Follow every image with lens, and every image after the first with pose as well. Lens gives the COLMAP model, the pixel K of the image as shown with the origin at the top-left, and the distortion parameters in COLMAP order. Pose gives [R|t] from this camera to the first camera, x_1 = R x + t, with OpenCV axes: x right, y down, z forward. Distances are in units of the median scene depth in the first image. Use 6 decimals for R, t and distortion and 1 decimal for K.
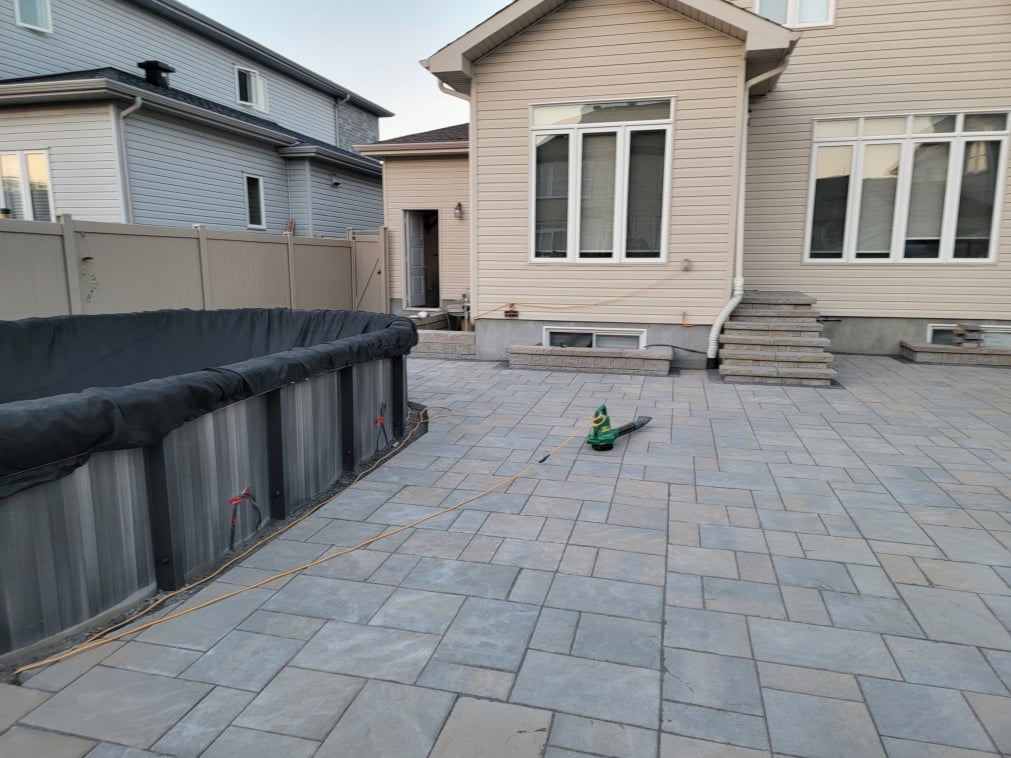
lens RADIAL K [[704.7, 0, 504.0], [0, 704.7, 385.6], [0, 0, 1]] dist [0.041021, -0.005002]
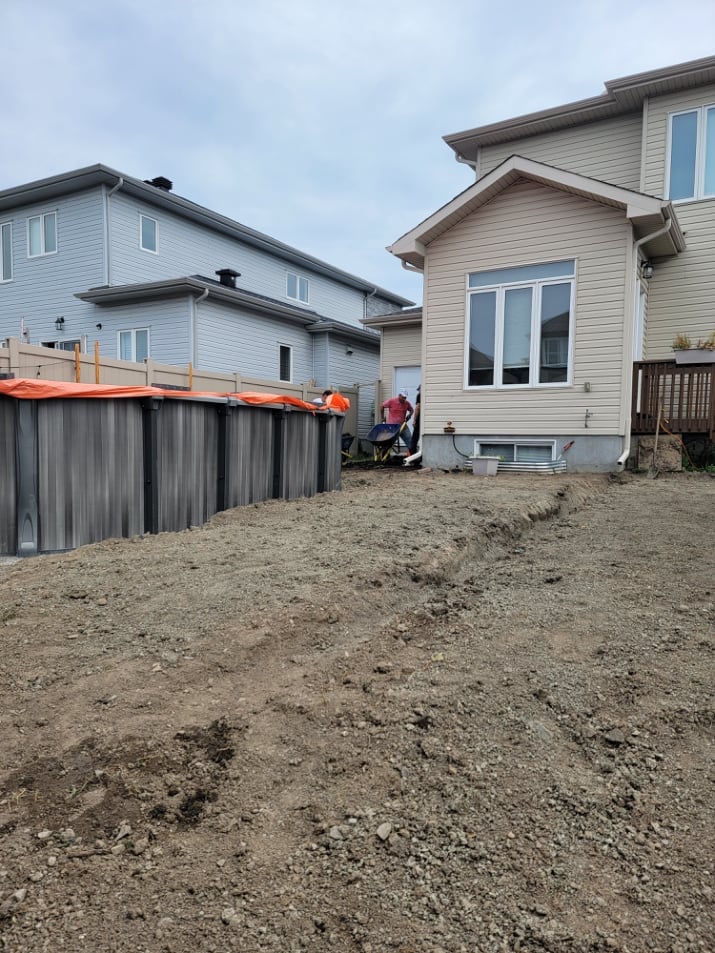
lens RADIAL K [[664.3, 0, 355.6], [0, 664.3, 474.3], [0, 0, 1]] dist [0.041021, -0.005002]
pose [[0.962419, 0.019480, -0.270869, 0.173940], [-0.054406, 0.991034, -0.122035, 0.133815], [0.266063, 0.132186, 0.954849, -0.183760]]
